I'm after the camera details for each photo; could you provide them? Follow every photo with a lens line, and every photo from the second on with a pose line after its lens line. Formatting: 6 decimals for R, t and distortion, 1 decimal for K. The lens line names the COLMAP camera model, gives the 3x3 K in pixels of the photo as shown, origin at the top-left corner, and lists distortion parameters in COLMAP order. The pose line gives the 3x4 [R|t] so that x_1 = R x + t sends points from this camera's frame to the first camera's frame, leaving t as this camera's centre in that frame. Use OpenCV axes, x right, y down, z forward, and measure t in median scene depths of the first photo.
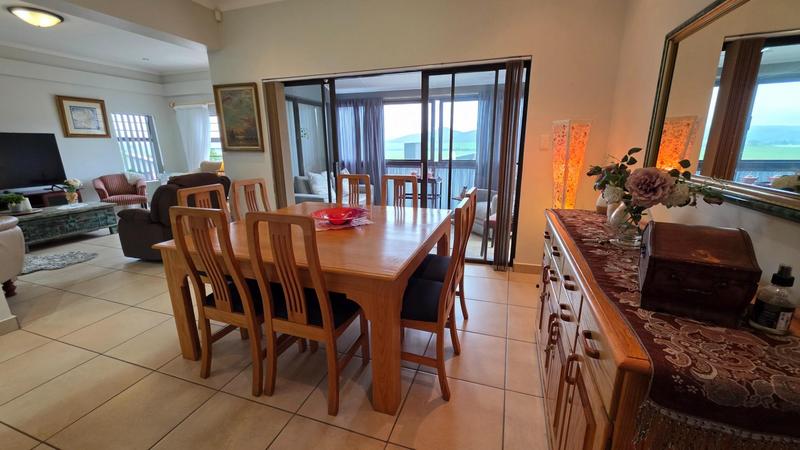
lens RADIAL K [[319.8, 0, 400.7], [0, 319.8, 227.6], [0, 0, 1]] dist [0.000699, -0.000217]
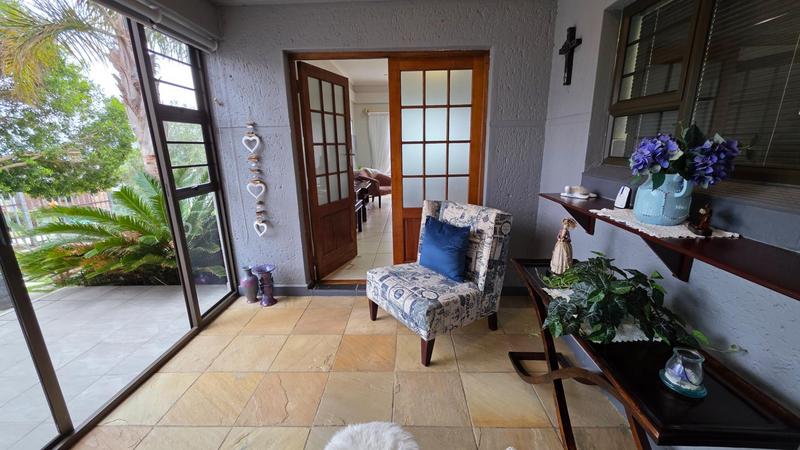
lens RADIAL K [[319.8, 0, 400.7], [0, 319.8, 227.6], [0, 0, 1]] dist [0.000699, -0.000217]
pose [[0.954474, -0.076270, 0.288380, -1.123946], [0.077856, 0.996947, 0.005985, 0.050933], [-0.287955, 0.016739, 0.957497, -0.173060]]
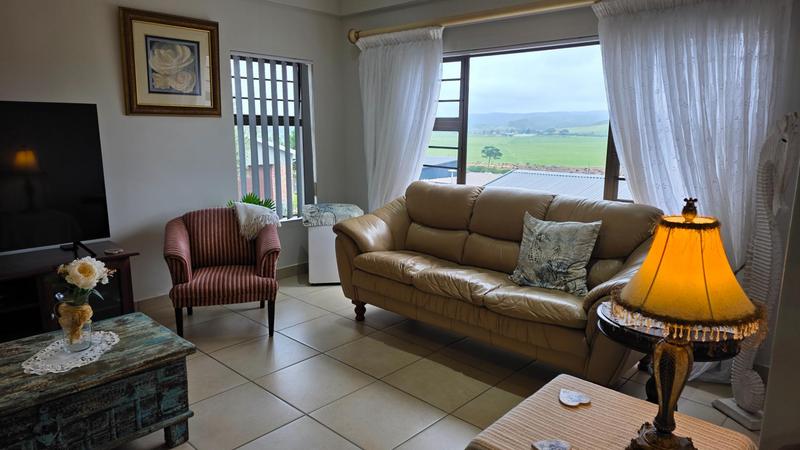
lens RADIAL K [[531.5, 0, 400.2], [0, 531.5, 229.5], [0, 0, 1]] dist [0.057685, -0.001241]
pose [[0.912299, 0.094931, -0.398369, -0.433421], [-0.119475, 0.992141, -0.037181, -0.146603], [0.391709, 0.081515, 0.916471, 0.499609]]
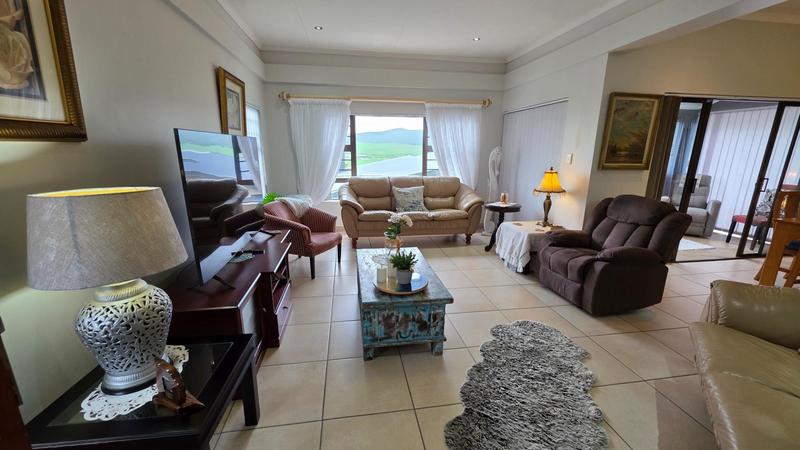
lens RADIAL K [[322.2, 0, 398.5], [0, 322.2, 226.1], [0, 0, 1]] dist [0.001040, -0.000326]
pose [[0.880396, -0.093250, 0.464981, -0.988271], [0.102470, 0.994721, 0.005470, -0.100977], [-0.463036, 0.042831, 0.885304, 0.340434]]
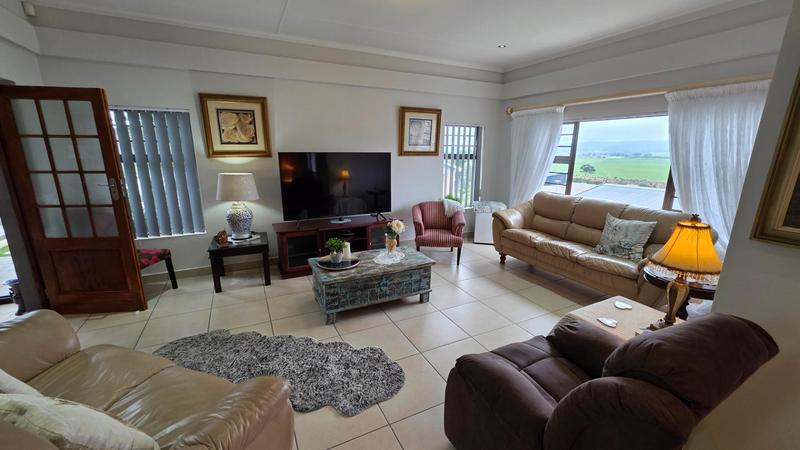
lens RADIAL K [[319.8, 0, 400.7], [0, 319.8, 227.6], [0, 0, 1]] dist [0.000699, -0.000217]
pose [[0.712873, 0.183387, -0.676891, -0.404929], [-0.192346, 0.979319, 0.062751, -0.138430], [0.674400, 0.085463, 0.733404, 0.368330]]
